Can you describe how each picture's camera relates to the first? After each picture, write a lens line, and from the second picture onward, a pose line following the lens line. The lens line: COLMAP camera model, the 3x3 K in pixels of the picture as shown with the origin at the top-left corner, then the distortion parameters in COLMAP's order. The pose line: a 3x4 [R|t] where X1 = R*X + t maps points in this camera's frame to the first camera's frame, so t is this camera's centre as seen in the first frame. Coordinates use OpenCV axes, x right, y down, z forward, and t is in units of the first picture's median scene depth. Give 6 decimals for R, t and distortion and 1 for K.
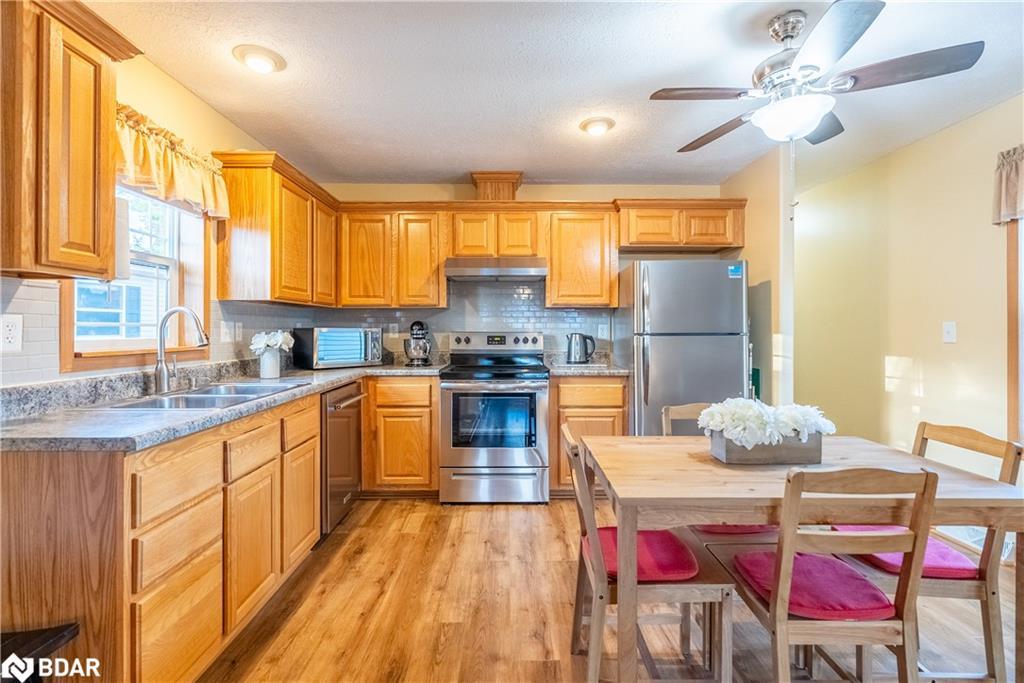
lens RADIAL K [[472.8, 0, 515.6], [0, 472.8, 322.1], [0, 0, 1]] dist [-0.001371, 0.000343]
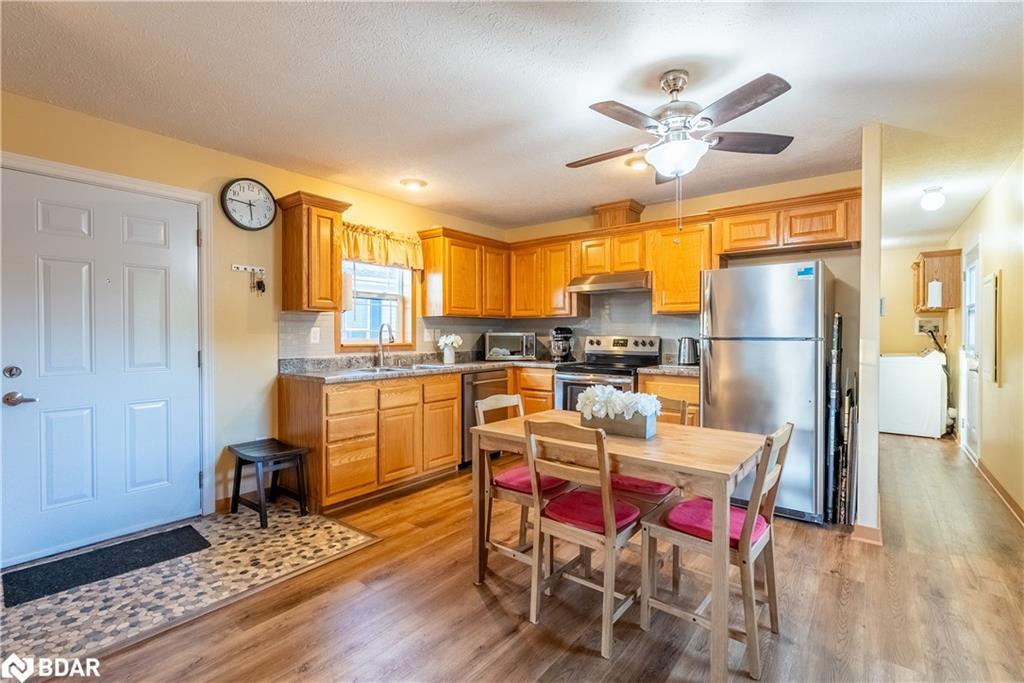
lens RADIAL K [[471.8, 0, 506.4], [0, 471.8, 329.7], [0, 0, 1]] dist [-0.003864, -0.000128]
pose [[0.776112, -0.004609, -0.630578, 0.681278], [0.009203, 0.999950, 0.004017, -0.003062], [0.630528, -0.008921, 0.776115, -0.138778]]
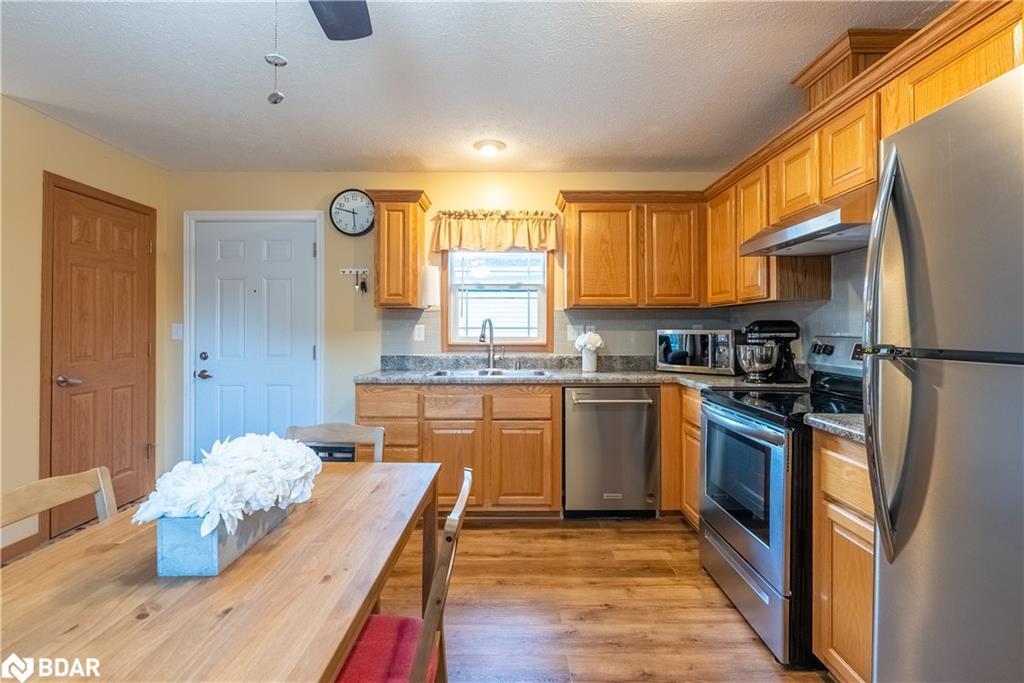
lens RADIAL K [[467.3, 0, 506.2], [0, 467.3, 321.9], [0, 0, 1]] dist [-0.003155, -0.000128]
pose [[-0.015524, -0.015359, -0.999762, 0.707378], [0.014826, 0.999769, -0.015590, 0.007240], [0.999770, -0.015064, -0.015293, 0.840177]]
